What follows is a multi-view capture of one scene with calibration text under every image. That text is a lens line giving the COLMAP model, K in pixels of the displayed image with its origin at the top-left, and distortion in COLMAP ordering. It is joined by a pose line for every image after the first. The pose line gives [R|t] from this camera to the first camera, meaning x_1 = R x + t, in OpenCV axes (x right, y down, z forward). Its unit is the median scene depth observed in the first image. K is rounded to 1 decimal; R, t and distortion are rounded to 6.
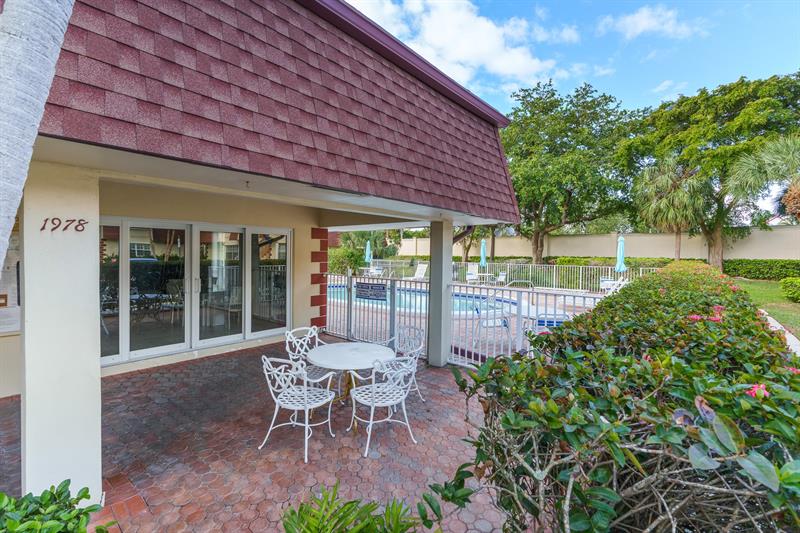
lens RADIAL K [[356.1, 0, 400.0], [0, 356.1, 266.5], [0, 0, 1]] dist [0.030558, 0.000134]
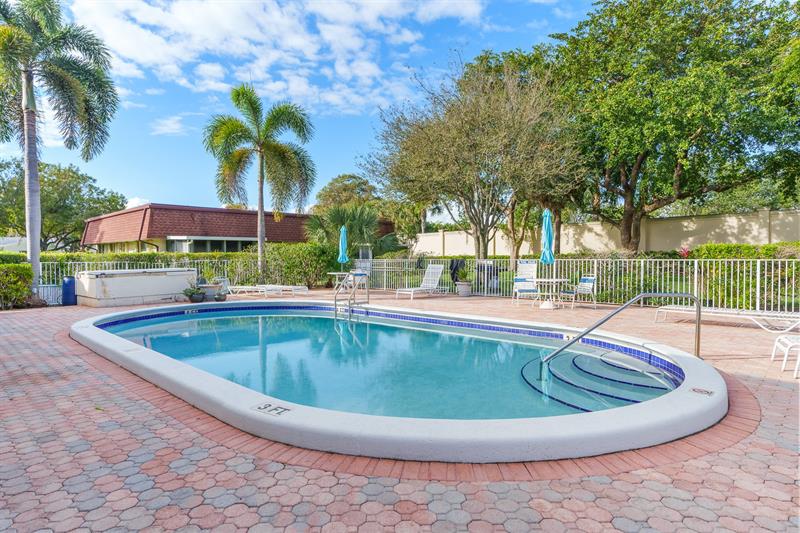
lens RADIAL K [[464.2, 0, 400.0], [0, 464.2, 266.5], [0, 0, 1]] dist [-0.000116, -0.000320]
pose [[0.997807, -0.014311, -0.064629, 0.044218], [0.013282, 0.999779, -0.016324, 0.007063], [0.064848, 0.015430, 0.997776, 0.217172]]
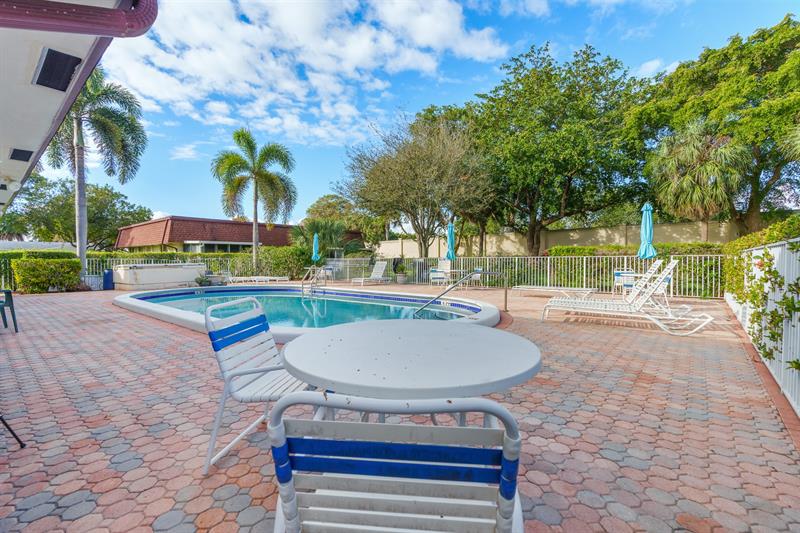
lens RADIAL K [[366.6, 0, 392.4], [0, 366.6, 272.2], [0, 0, 1]] dist [0.018384, -0.000064]
pose [[0.999843, -0.011872, -0.013155, 0.078152], [0.011825, 0.999923, -0.003649, 0.016860], [0.013197, 0.003493, 0.999907, 0.154693]]
